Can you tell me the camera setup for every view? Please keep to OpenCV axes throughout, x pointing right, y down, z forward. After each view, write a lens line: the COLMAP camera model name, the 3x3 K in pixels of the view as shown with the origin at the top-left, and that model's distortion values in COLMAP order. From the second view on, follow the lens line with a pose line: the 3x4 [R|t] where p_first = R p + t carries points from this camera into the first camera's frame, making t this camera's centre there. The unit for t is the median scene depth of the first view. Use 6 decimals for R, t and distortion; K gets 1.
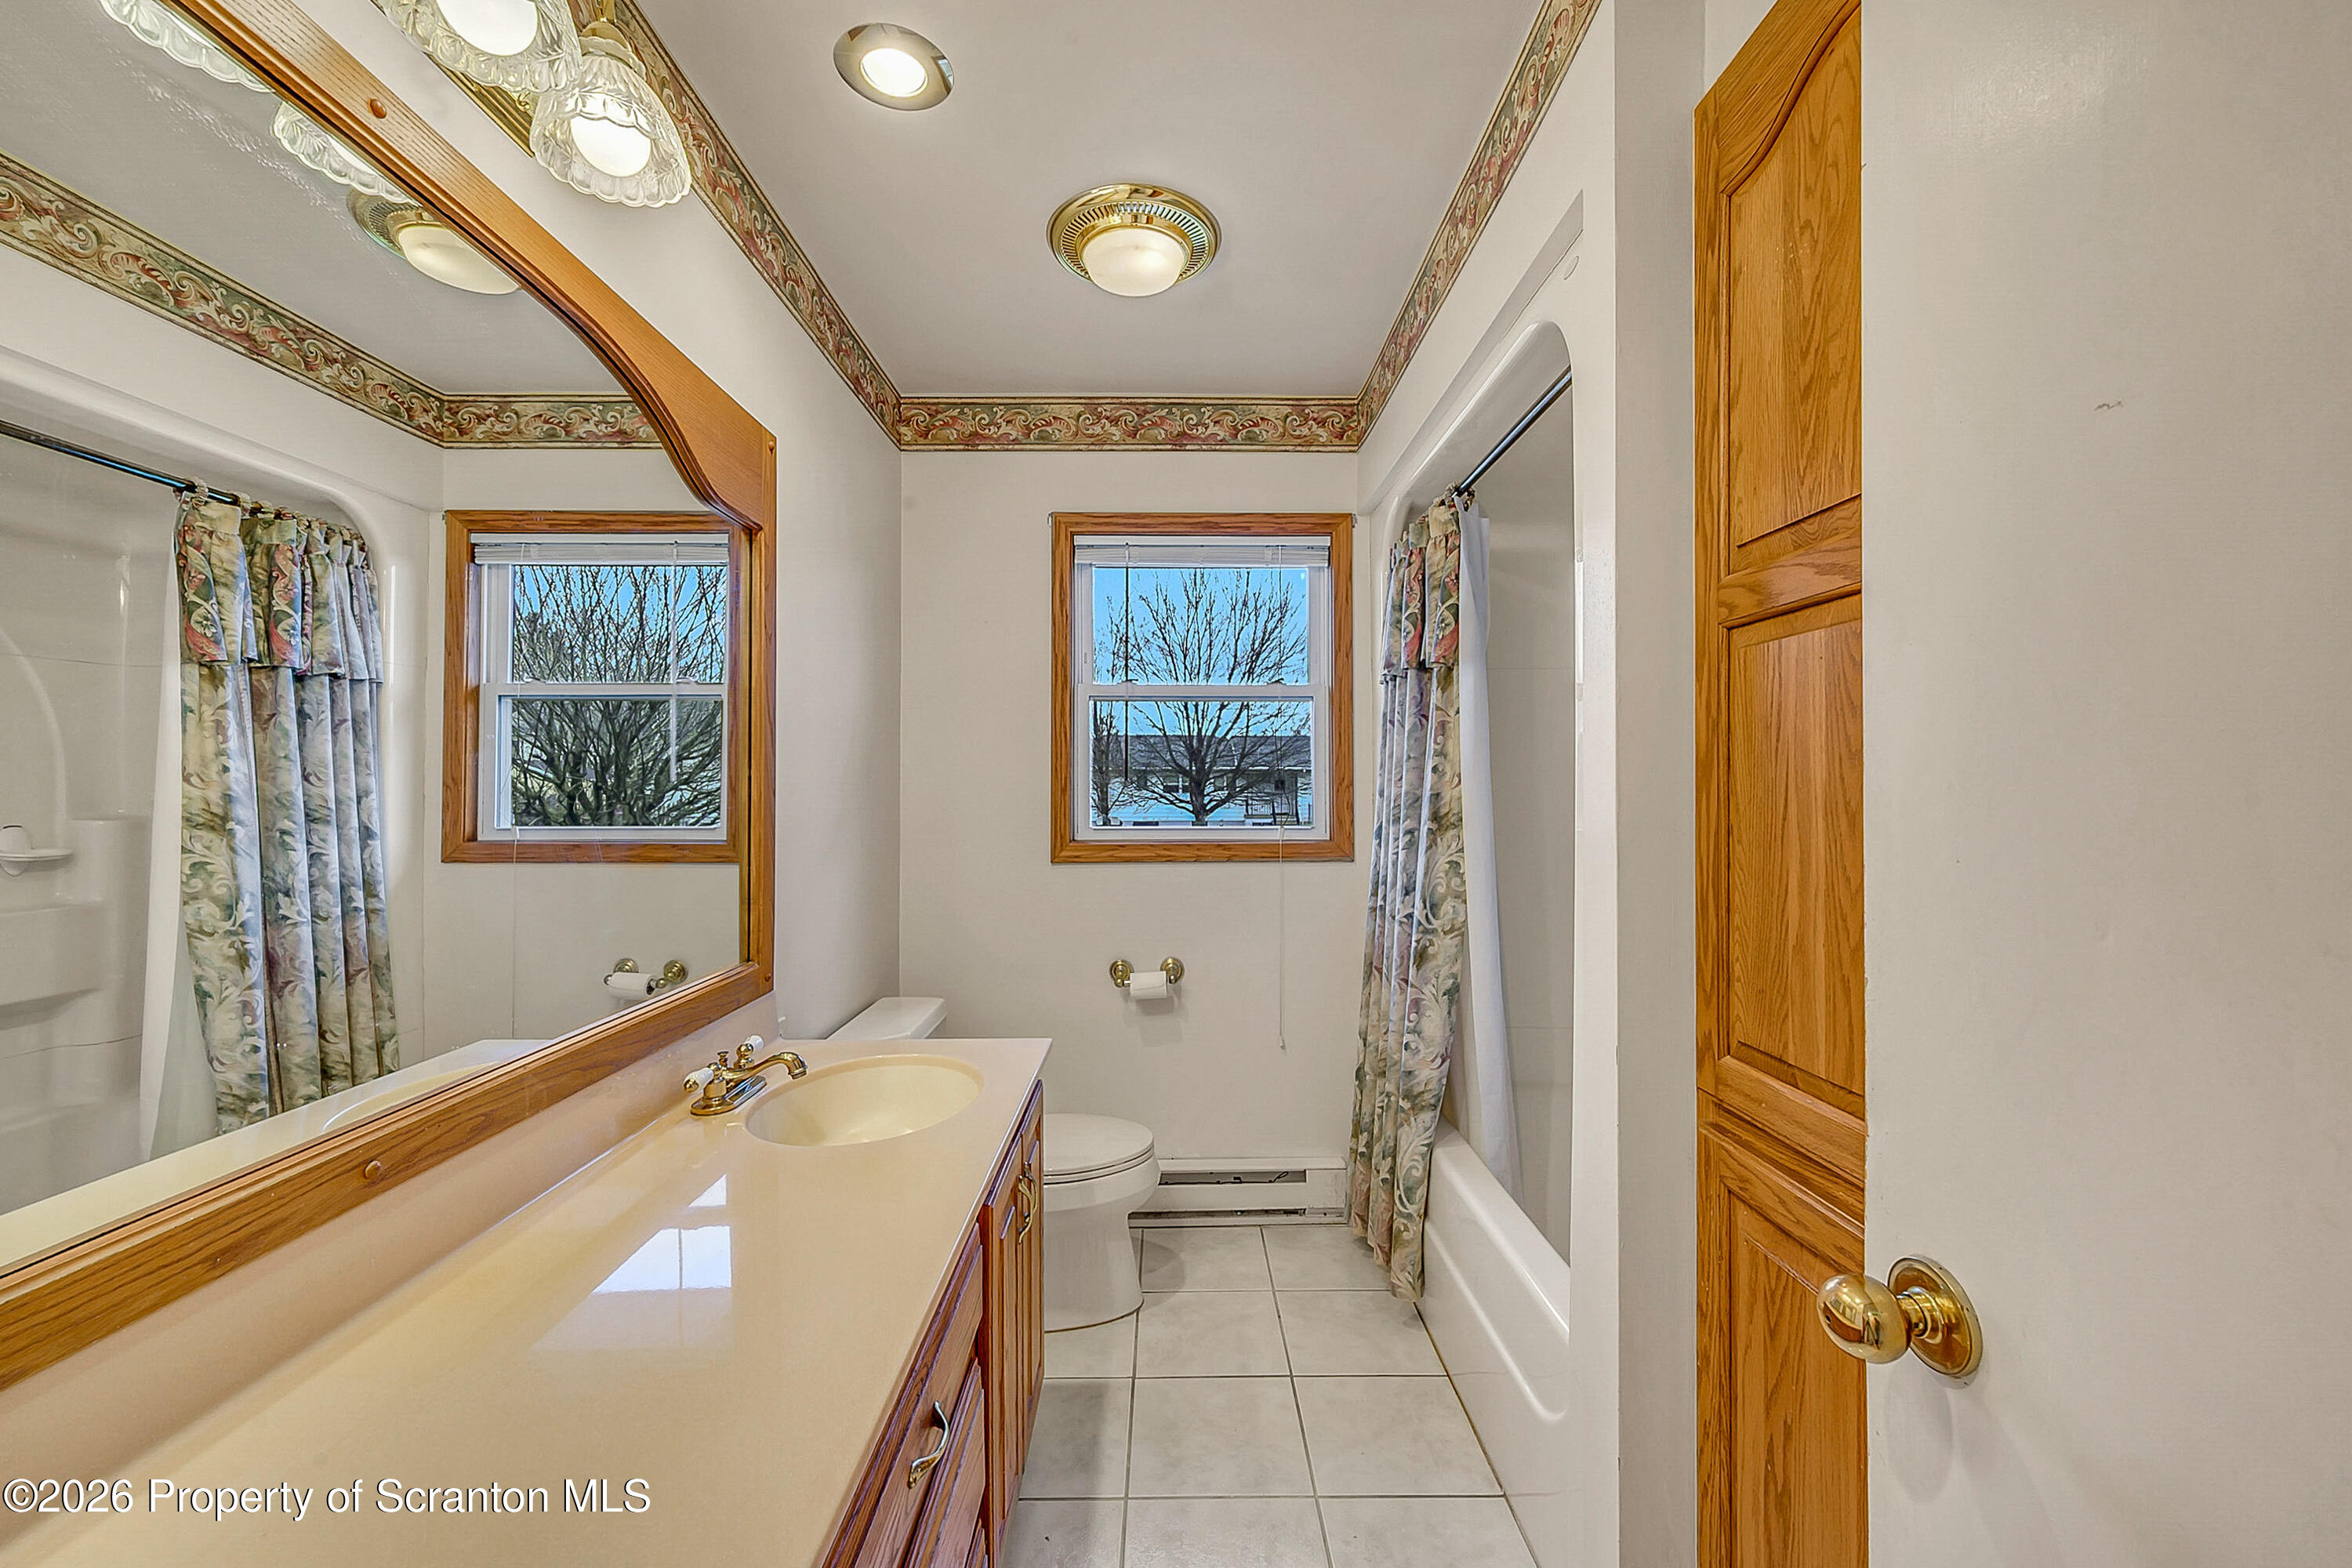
lens RADIAL K [[929.7, 0, 1177.9], [0, 929.7, 779.4], [0, 0, 1]] dist [-0.000978, 0.000616]
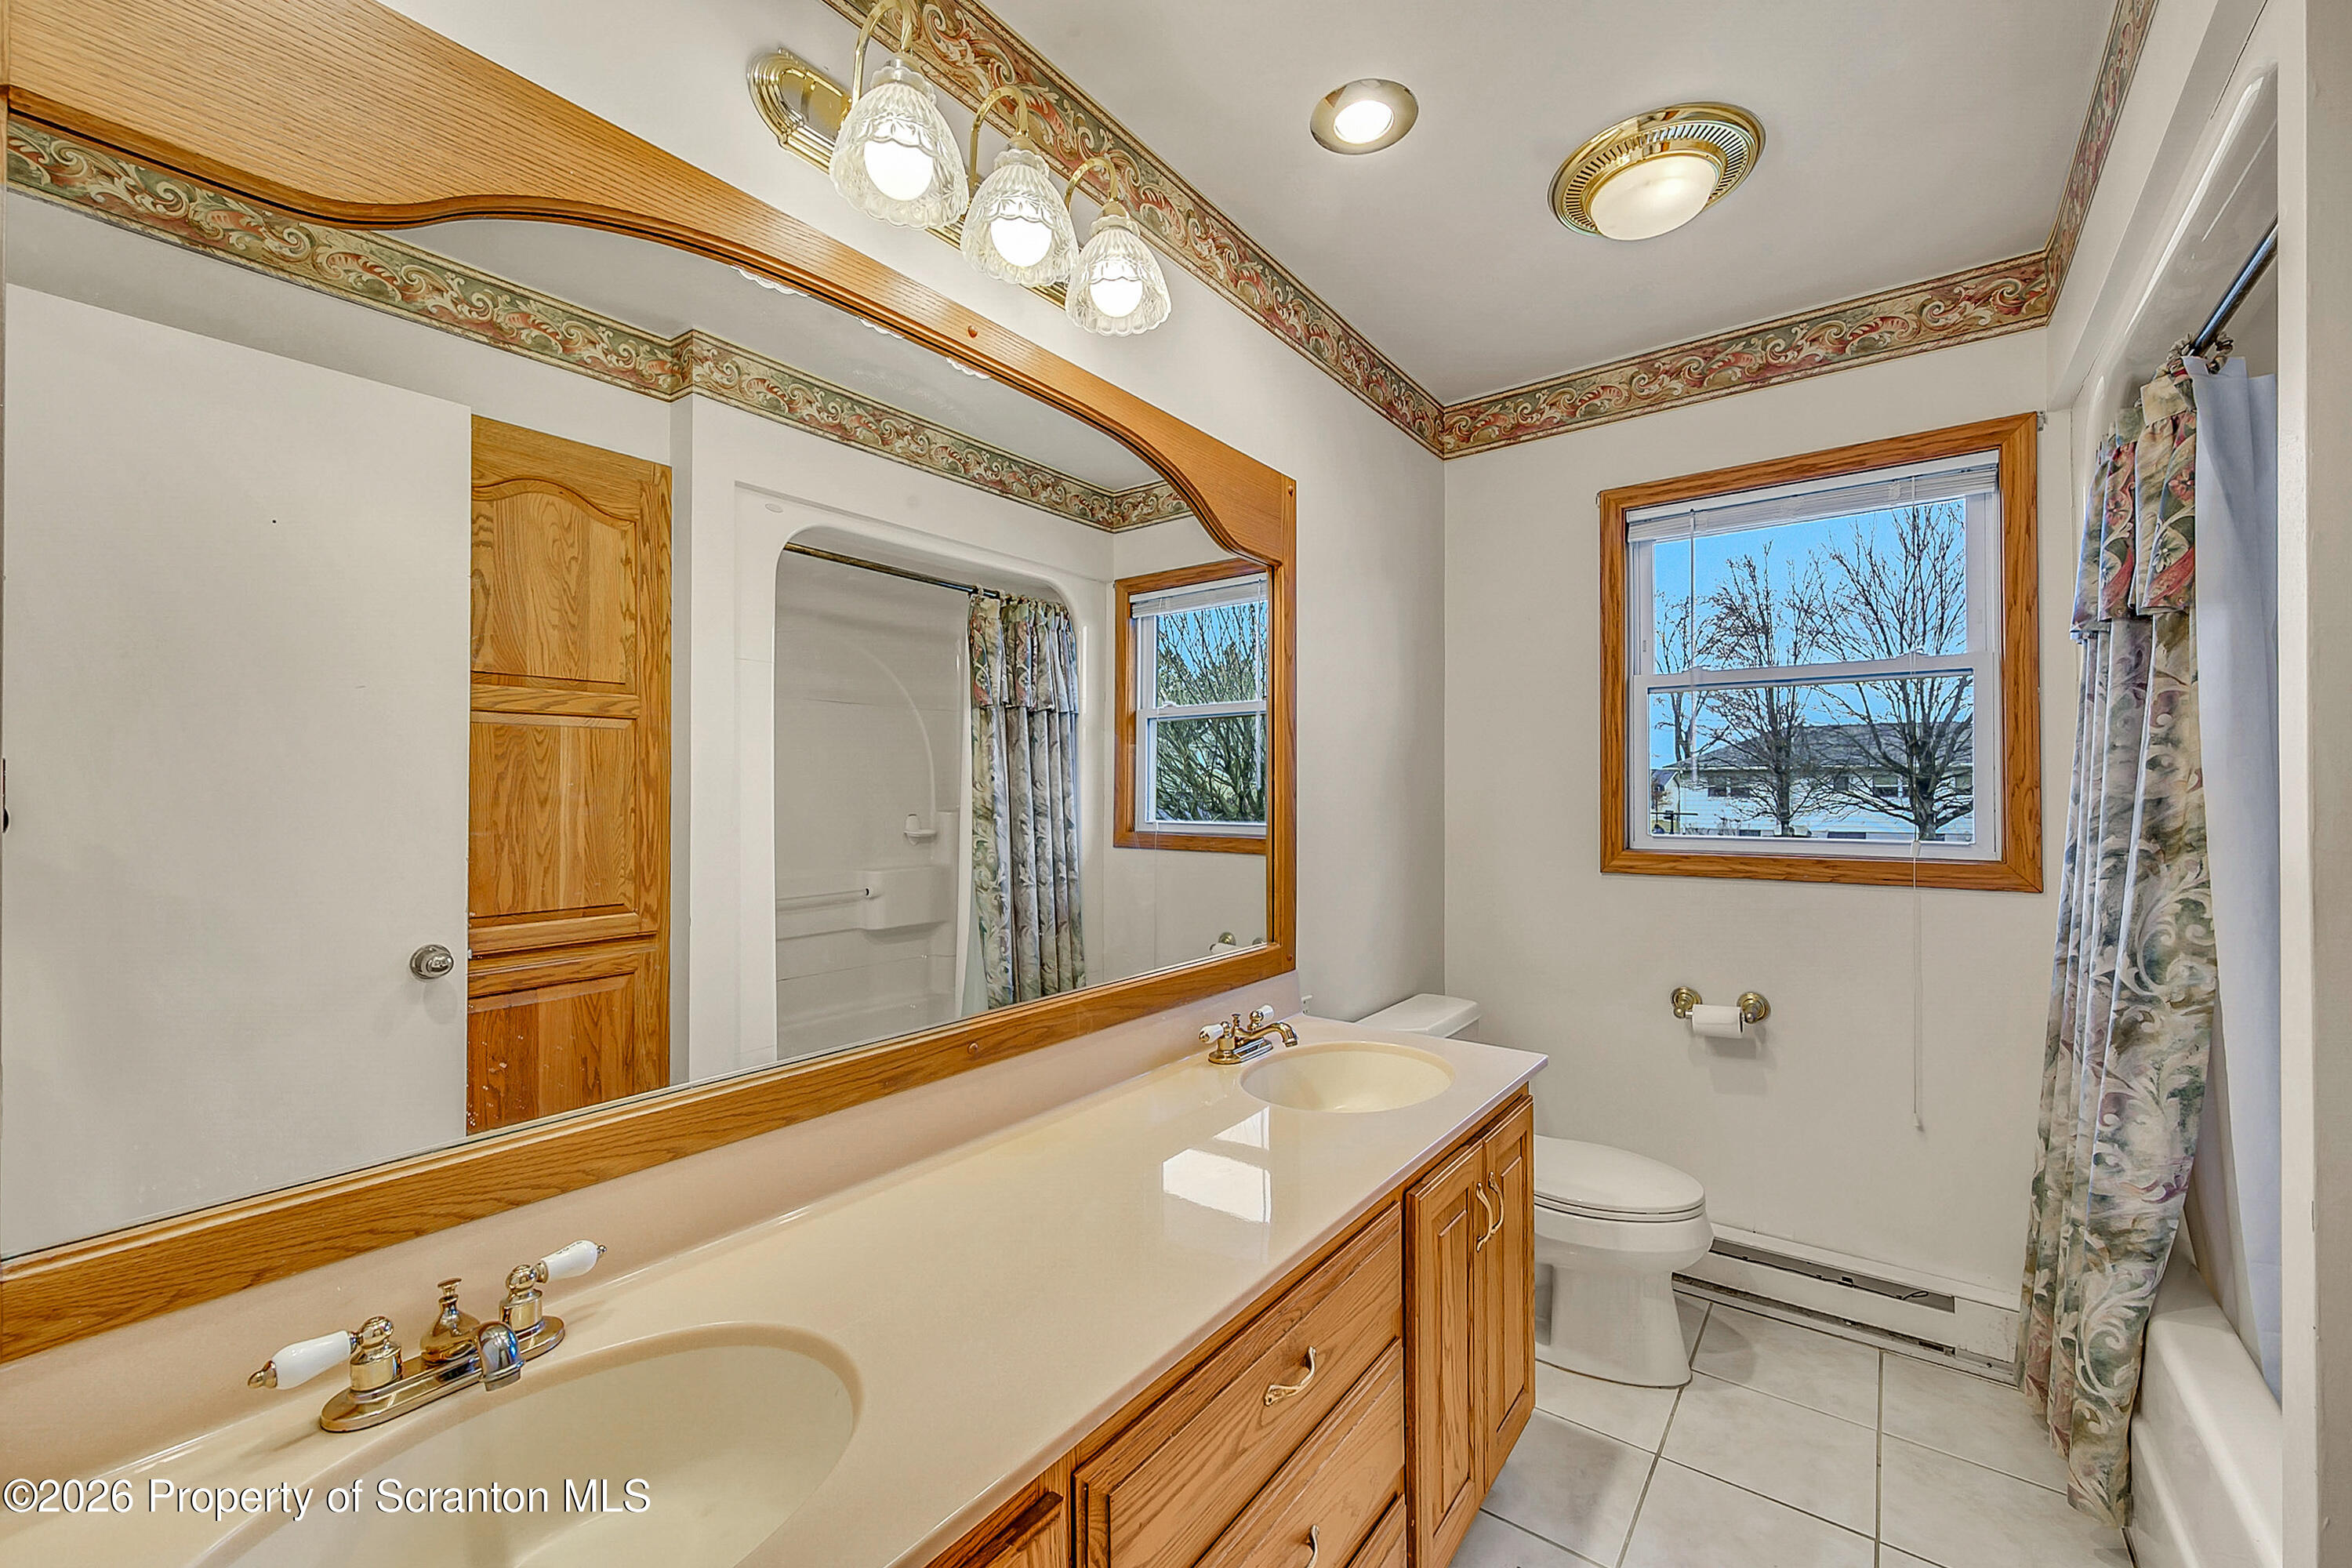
lens RADIAL K [[929.7, 0, 1161.4], [0, 929.7, 782.7], [0, 0, 1]] dist [-0.000978, 0.000616]
pose [[0.783302, -0.005395, -0.621617, 0.113073], [0.005900, 0.999982, -0.001245, -0.000354], [0.621613, -0.002693, 0.783320, 0.009903]]
